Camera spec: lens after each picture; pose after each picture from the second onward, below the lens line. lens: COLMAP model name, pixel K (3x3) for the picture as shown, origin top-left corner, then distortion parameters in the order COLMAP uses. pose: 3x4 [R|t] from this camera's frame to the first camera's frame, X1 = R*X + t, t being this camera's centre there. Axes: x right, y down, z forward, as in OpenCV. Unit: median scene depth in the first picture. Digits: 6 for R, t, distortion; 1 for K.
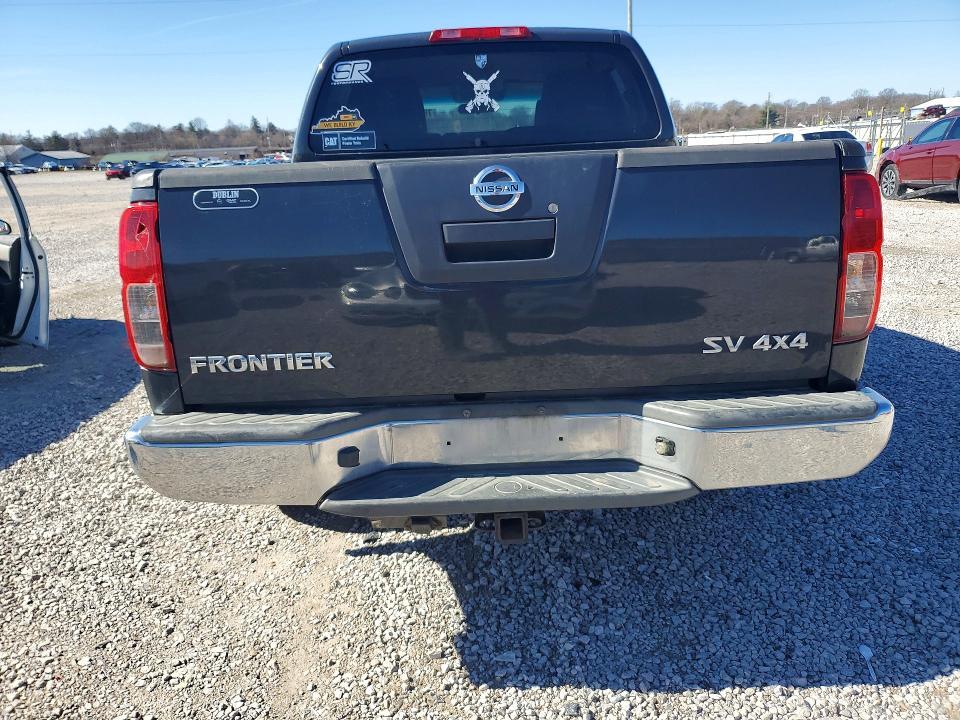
lens RADIAL K [[763.0, 0, 480.0], [0, 763.0, 360.0], [0, 0, 1]] dist [0.024672, 0.004180]
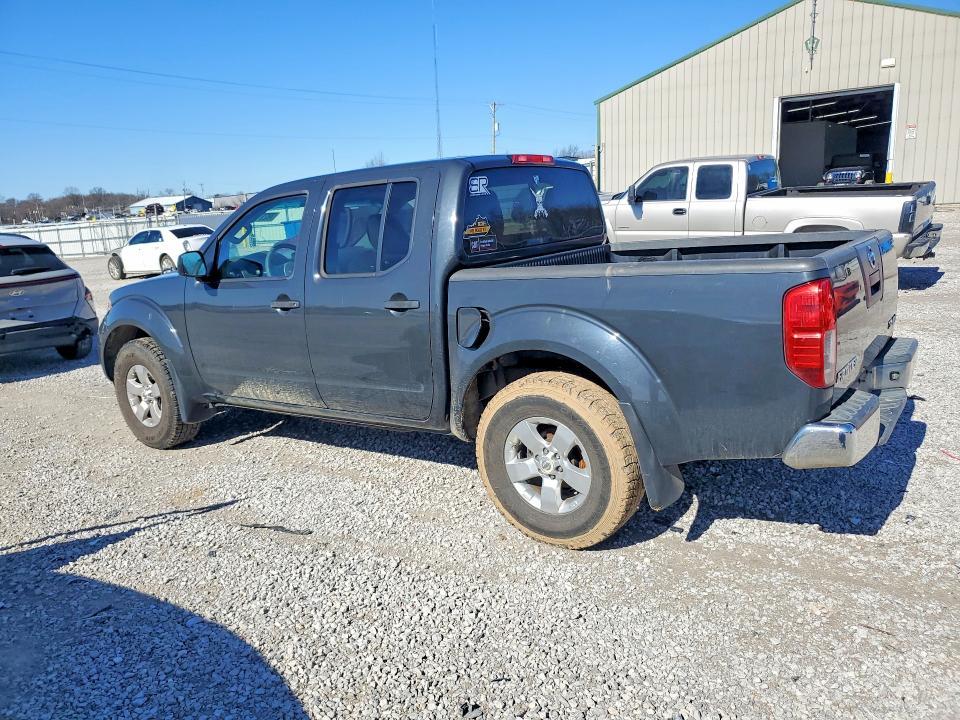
lens RADIAL K [[763.0, 0, 480.0], [0, 763.0, 360.0], [0, 0, 1]] dist [0.024672, 0.004180]
pose [[0.523929, -0.168374, 0.834954, -1.167398], [0.263973, 0.964101, 0.028776, -0.152660], [-0.809825, 0.205329, 0.549567, 0.412094]]
